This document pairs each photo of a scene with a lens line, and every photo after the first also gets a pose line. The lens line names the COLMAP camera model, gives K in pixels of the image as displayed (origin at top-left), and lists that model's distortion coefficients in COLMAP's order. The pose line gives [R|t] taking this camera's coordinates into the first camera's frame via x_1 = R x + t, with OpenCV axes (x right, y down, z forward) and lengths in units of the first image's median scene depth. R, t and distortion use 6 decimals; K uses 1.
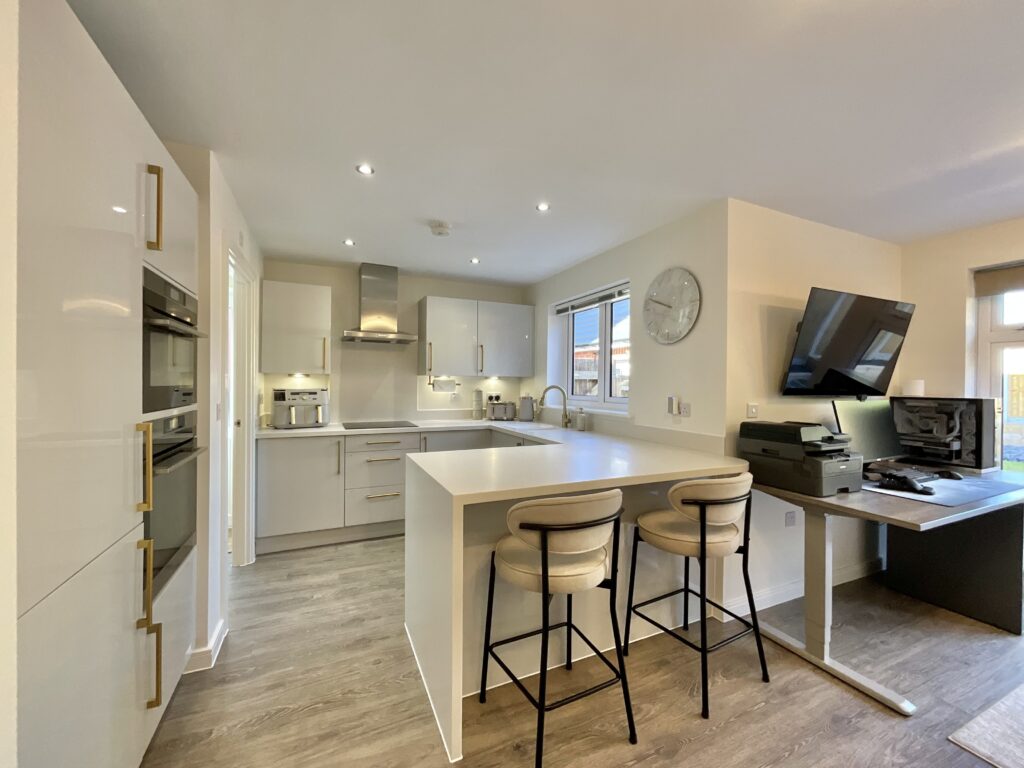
lens RADIAL K [[418.4, 0, 514.0], [0, 418.4, 384.9], [0, 0, 1]] dist [-0.000995, 0.000091]
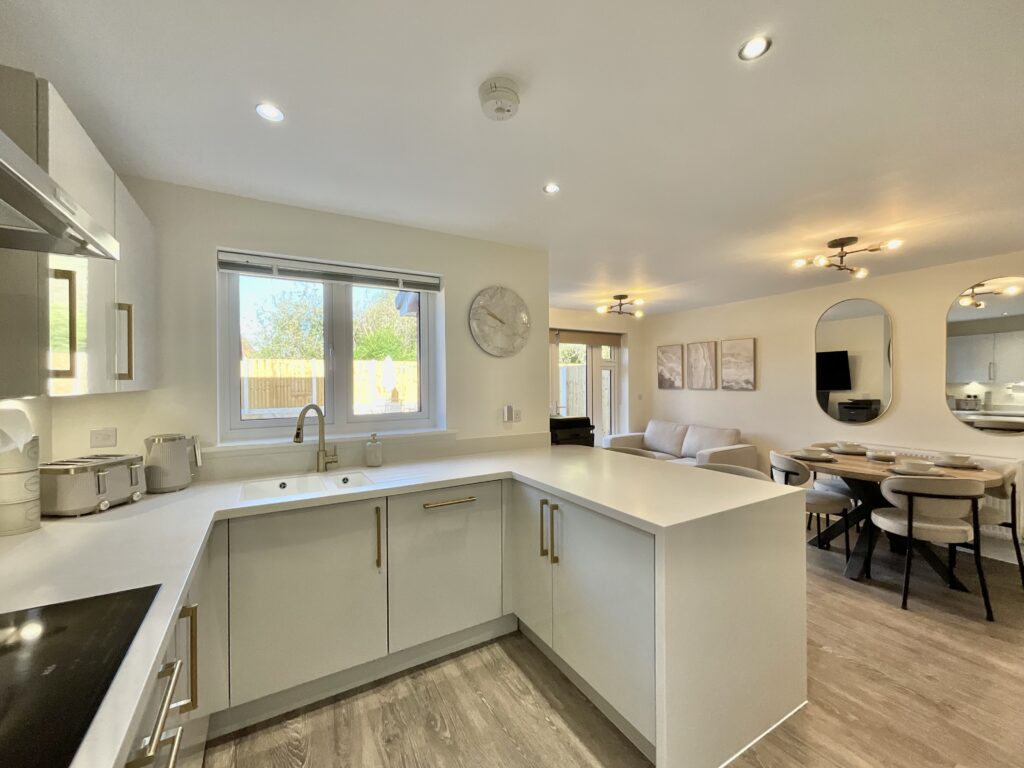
lens RADIAL K [[417.4, 0, 513.7], [0, 417.4, 384.4], [0, 0, 1]] dist [-0.001120, 0.000944]
pose [[-0.098855, -0.014582, 0.994995, -0.567740], [0.013634, 0.999779, 0.016007, -0.035262], [-0.995008, 0.015148, -0.098634, 0.871128]]
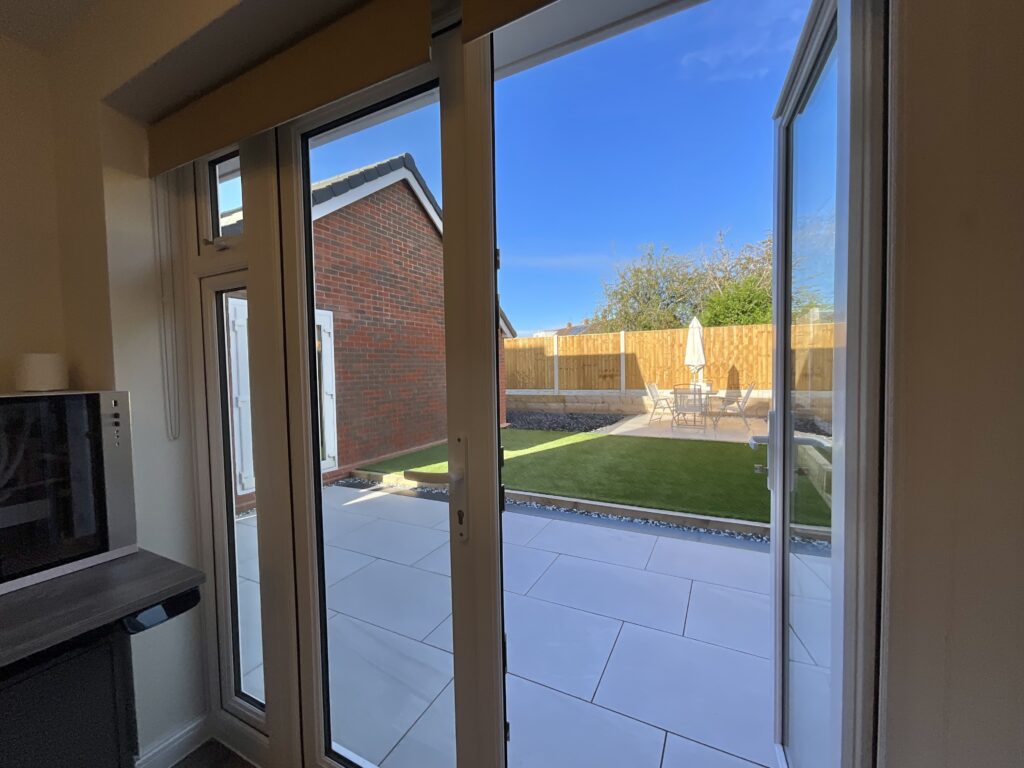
lens RADIAL K [[418.4, 0, 514.0], [0, 418.4, 384.9], [0, 0, 1]] dist [-0.000995, 0.000091]
pose [[0.787596, -0.050599, 0.614111, 0.928273], [0.031451, 0.998625, 0.041945, 0.016322], [-0.615389, -0.013722, 0.788104, 0.305994]]
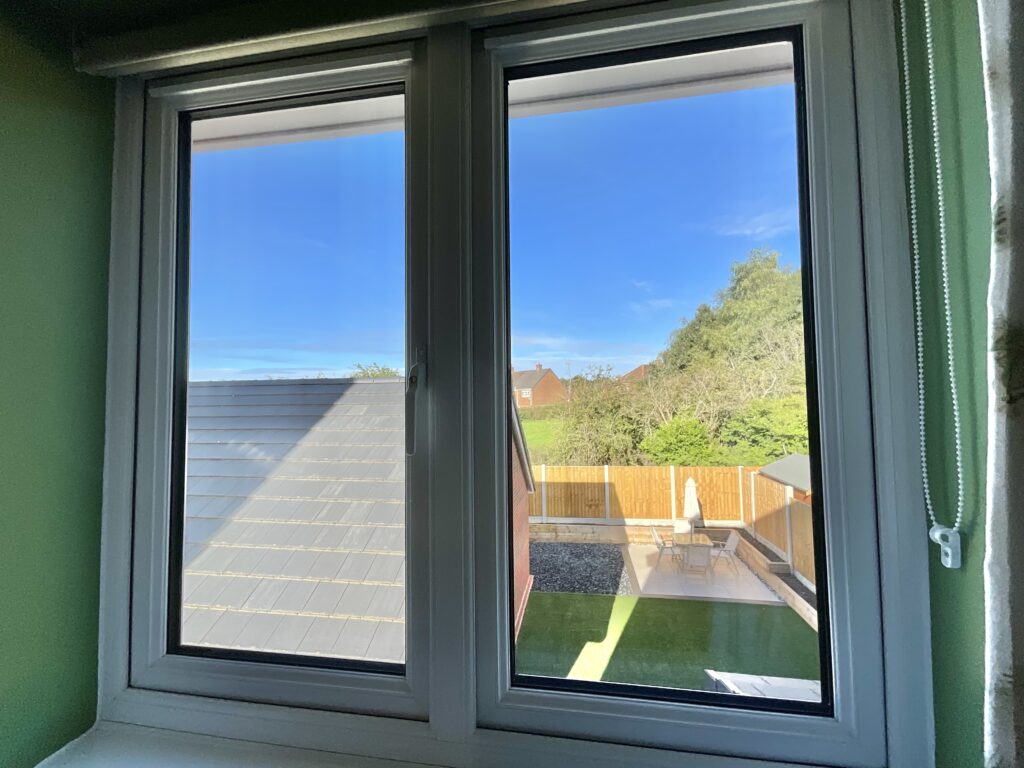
lens RADIAL K [[417.4, 0, 513.7], [0, 417.4, 384.4], [0, 0, 1]] dist [-0.001120, 0.000944]
pose [[0.556557, 0.020769, 0.830550, 0.079175], [0.024946, 0.998819, -0.041693, -0.837848], [-0.830435, 0.043923, 0.555382, 0.979084]]
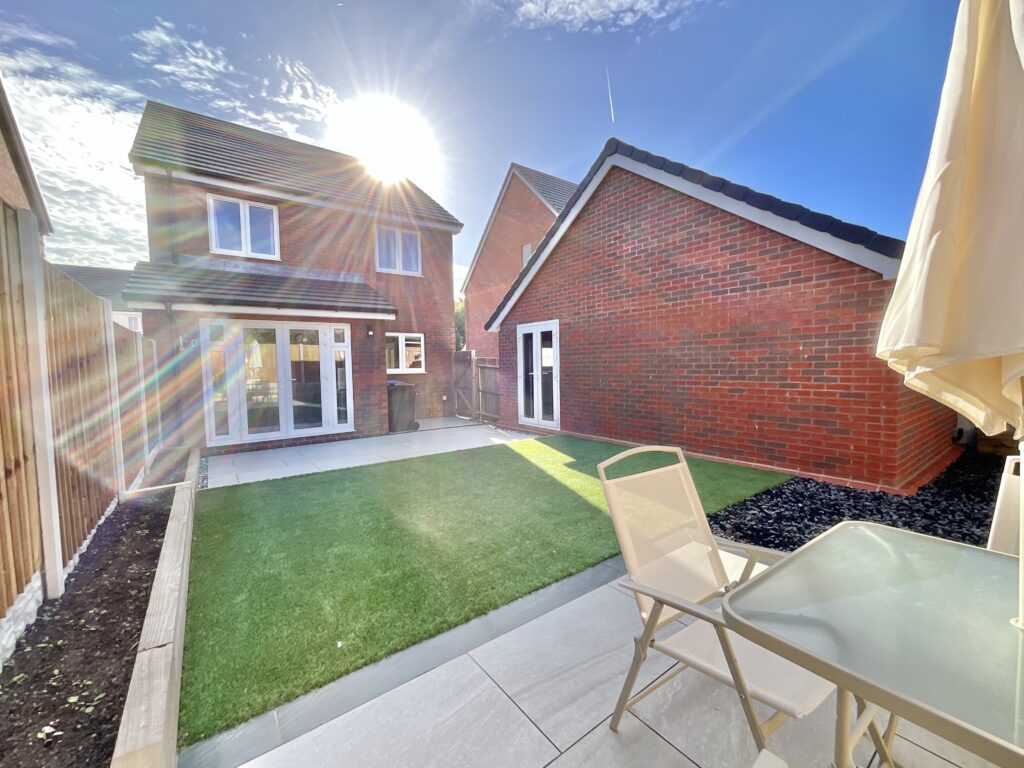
lens RADIAL K [[417.4, 0, 513.7], [0, 417.4, 384.4], [0, 0, 1]] dist [-0.001120, 0.000944]
pose [[0.207052, 0.034970, -0.977705, 3.552572], [0.015305, 0.999123, 0.038977, 0.040936], [0.978210, -0.023034, 0.206336, 1.294385]]
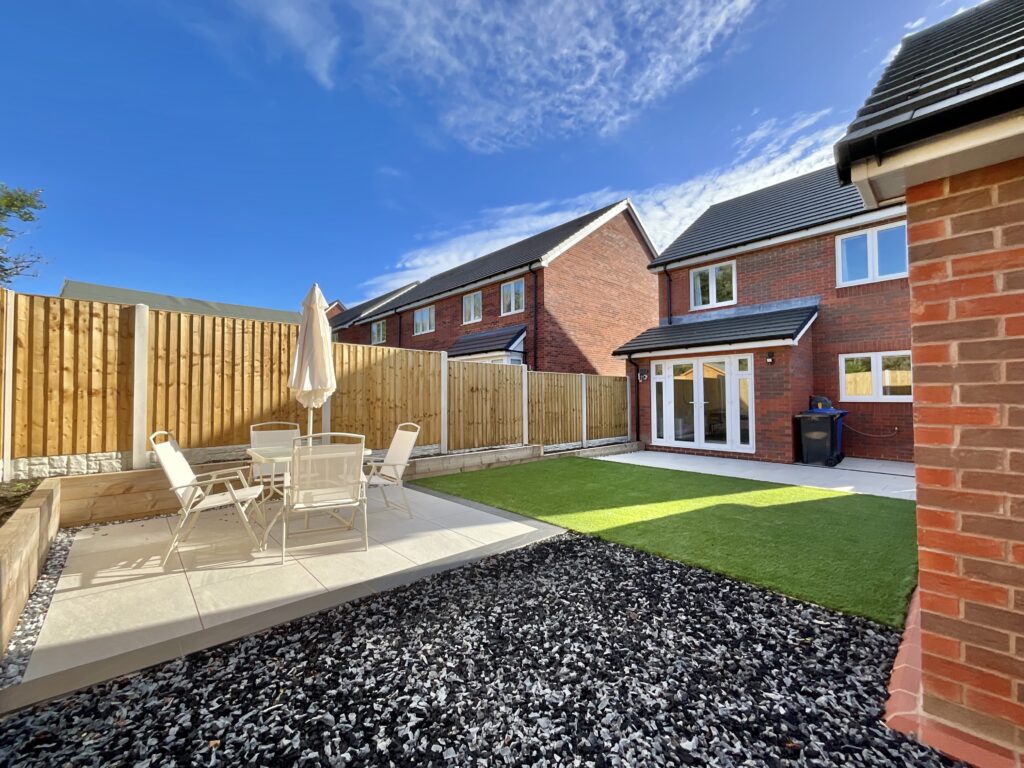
lens RADIAL K [[417.4, 0, 513.7], [0, 417.4, 384.4], [0, 0, 1]] dist [-0.001120, 0.000944]
pose [[-0.950358, -0.014215, -0.310835, 3.206556], [-0.005251, 0.999546, -0.029658, 0.051272], [0.311115, -0.026553, -0.950001, 2.897742]]
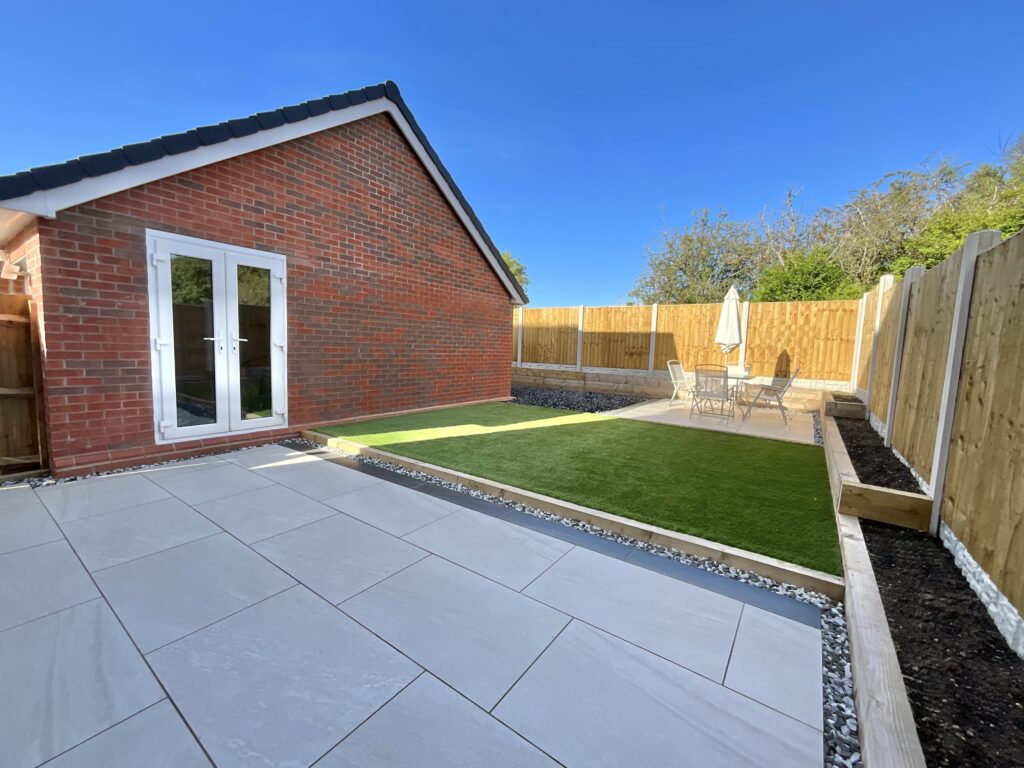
lens RADIAL K [[418.4, 0, 514.0], [0, 418.4, 384.9], [0, 0, 1]] dist [-0.000995, 0.000091]
pose [[0.867263, -0.024775, 0.497234, 1.334338], [-0.025227, 0.995291, 0.093592, 0.073198], [-0.497211, -0.093713, 0.862554, 0.305646]]
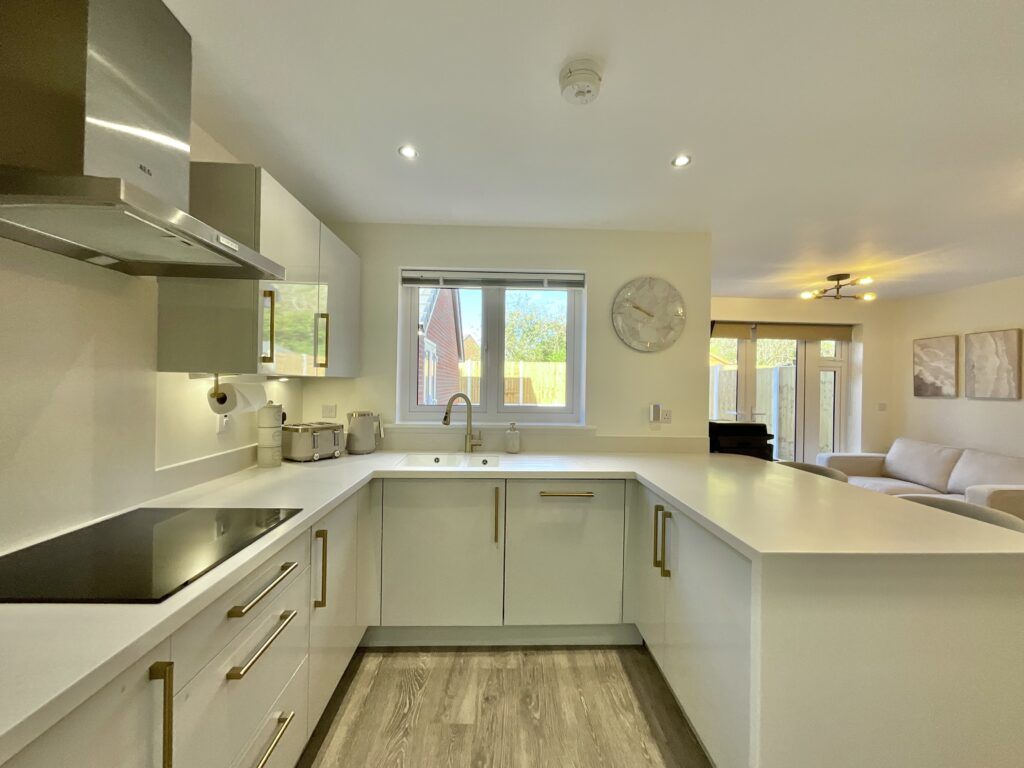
lens RADIAL K [[417.2, 0, 514.1], [0, 417.2, 384.9], [0, 0, 1]] dist [0.000380, 0.000665]
pose [[0.382036, -0.004789, 0.924135, -0.552465], [-0.005679, 0.999956, 0.007529, -0.019642], [-0.924130, -0.008124, 0.381992, 0.740528]]
